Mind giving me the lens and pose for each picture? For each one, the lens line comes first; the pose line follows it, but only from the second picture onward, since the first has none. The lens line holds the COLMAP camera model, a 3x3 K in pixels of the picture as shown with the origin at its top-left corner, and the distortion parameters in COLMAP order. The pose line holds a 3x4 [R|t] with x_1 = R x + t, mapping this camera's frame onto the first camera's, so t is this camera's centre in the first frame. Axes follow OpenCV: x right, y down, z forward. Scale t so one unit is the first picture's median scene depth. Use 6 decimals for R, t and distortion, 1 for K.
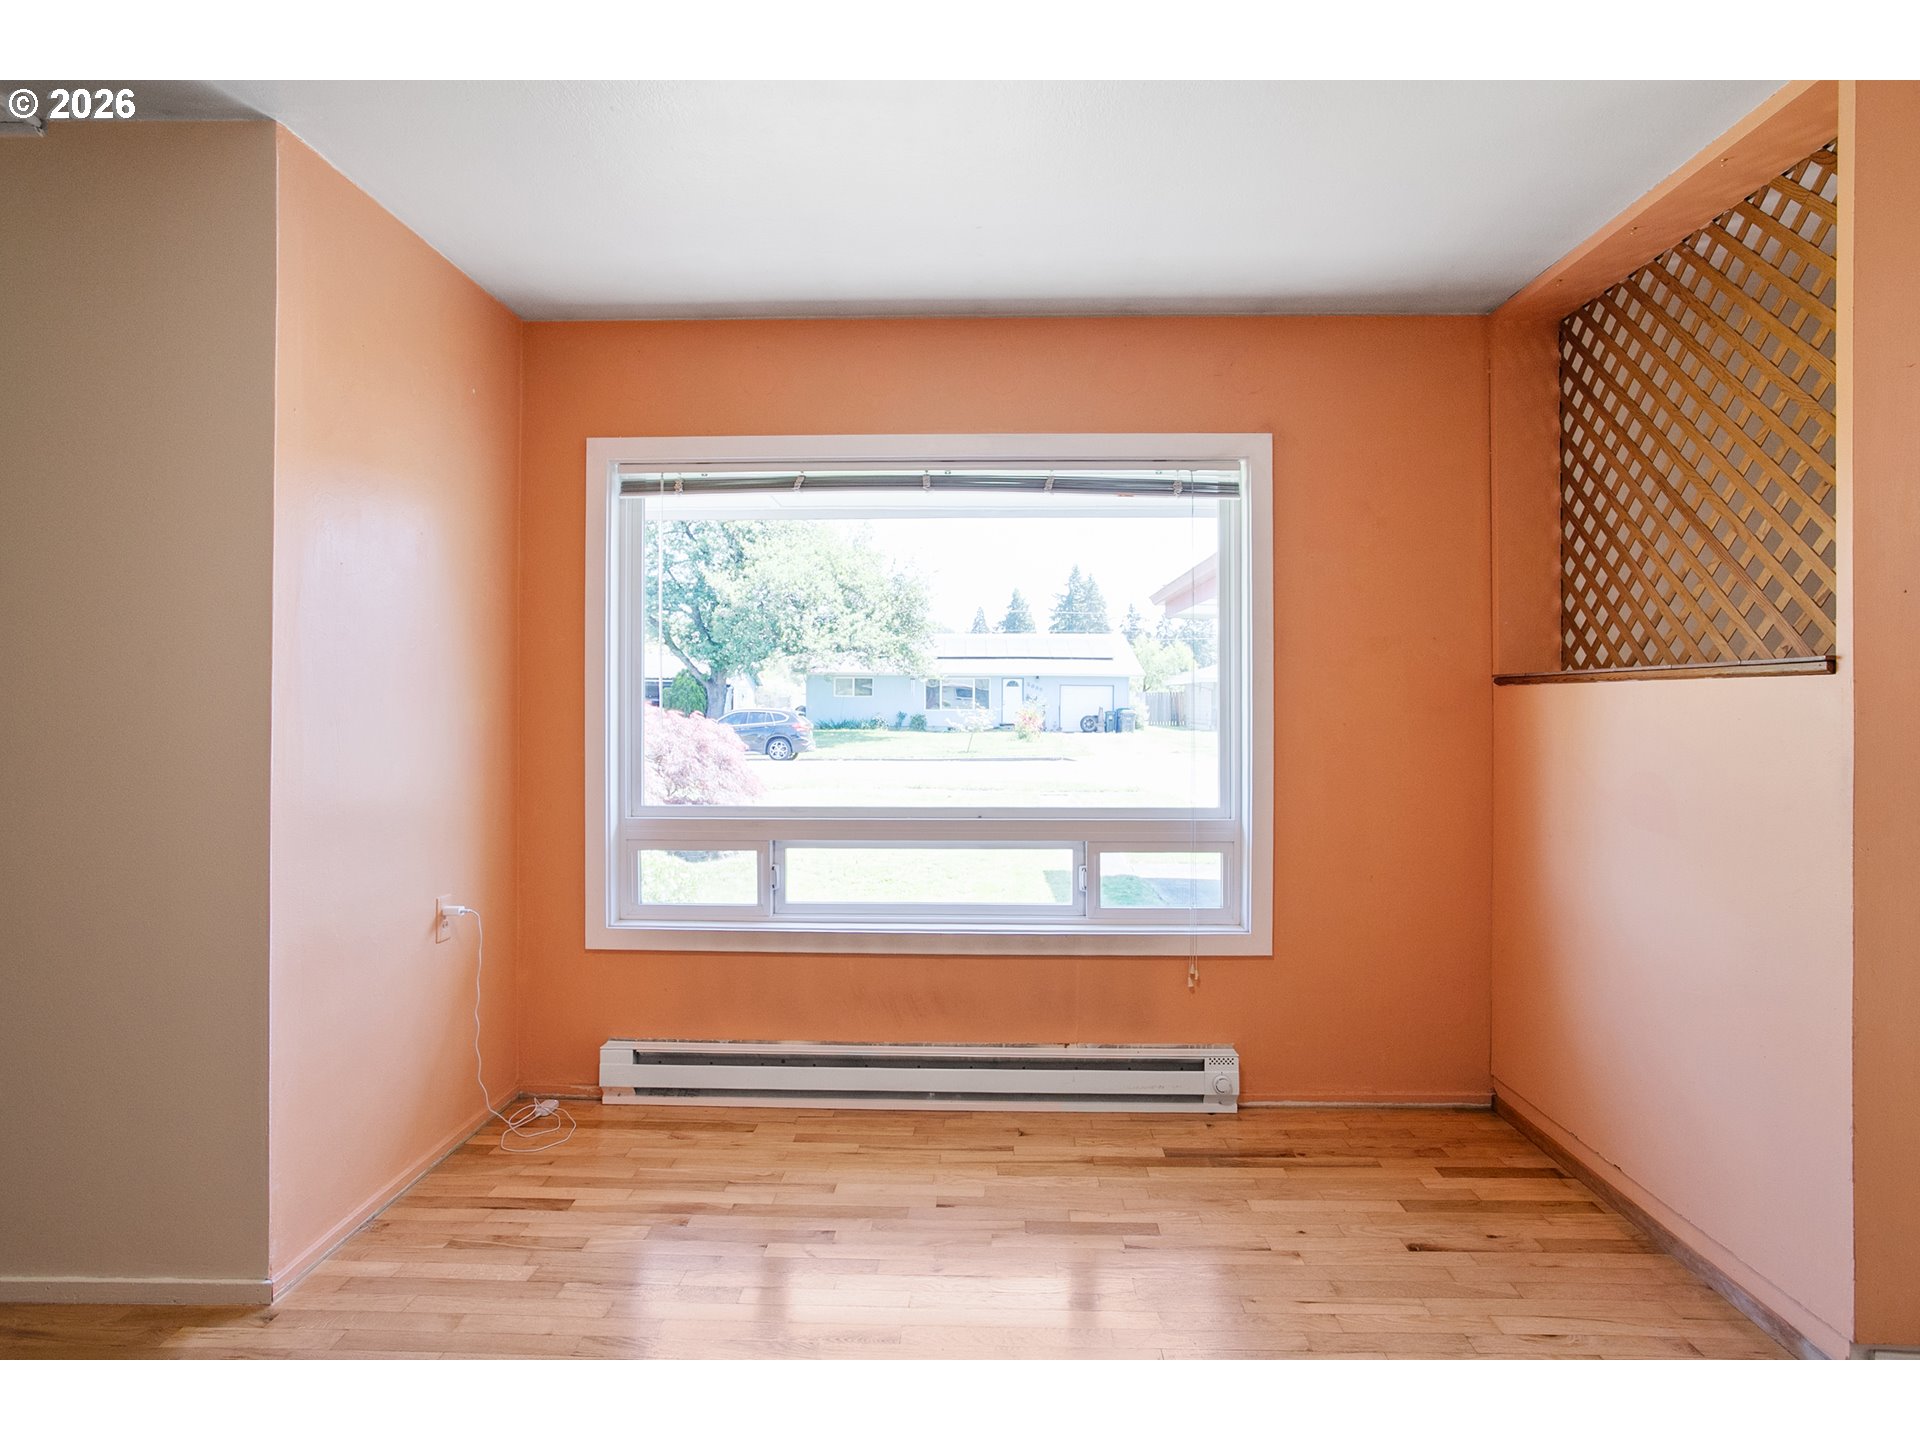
lens RADIAL K [[1058.8, 0, 963.4], [0, 1058.8, 713.9], [0, 0, 1]] dist [-0.019470, 0.000373]
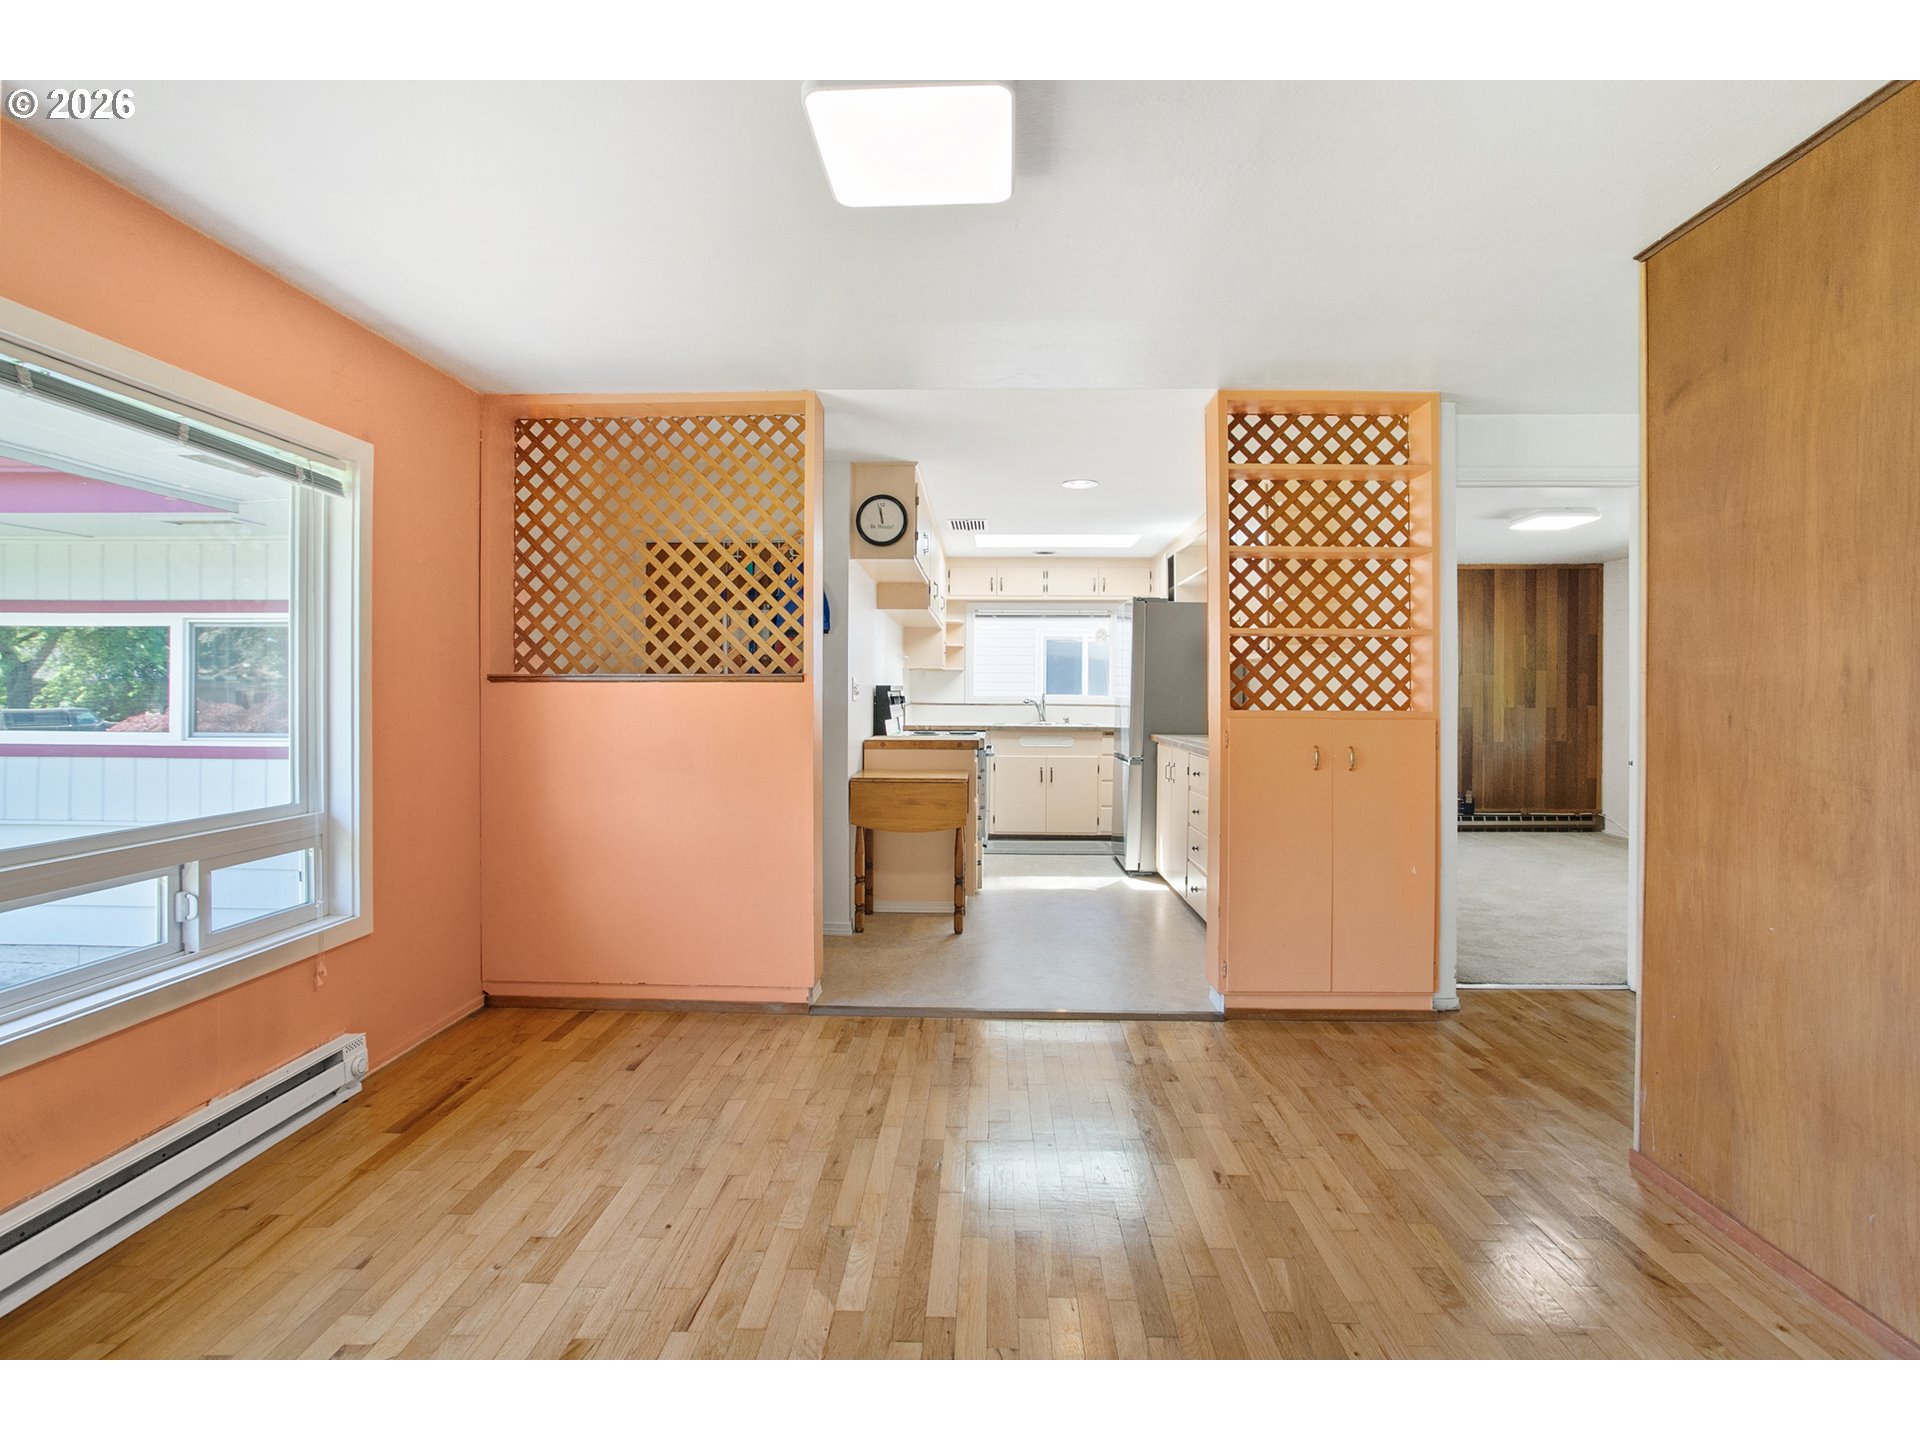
lens RADIAL K [[944.6, 0, 966.3], [0, 944.6, 711.5], [0, 0, 1]] dist [-0.008863, 0.000841]
pose [[0.001047, -0.023249, 0.999729, -0.697176], [0.008572, 0.999693, 0.023239, -0.012825], [-0.999963, 0.008545, 0.001246, 0.420550]]
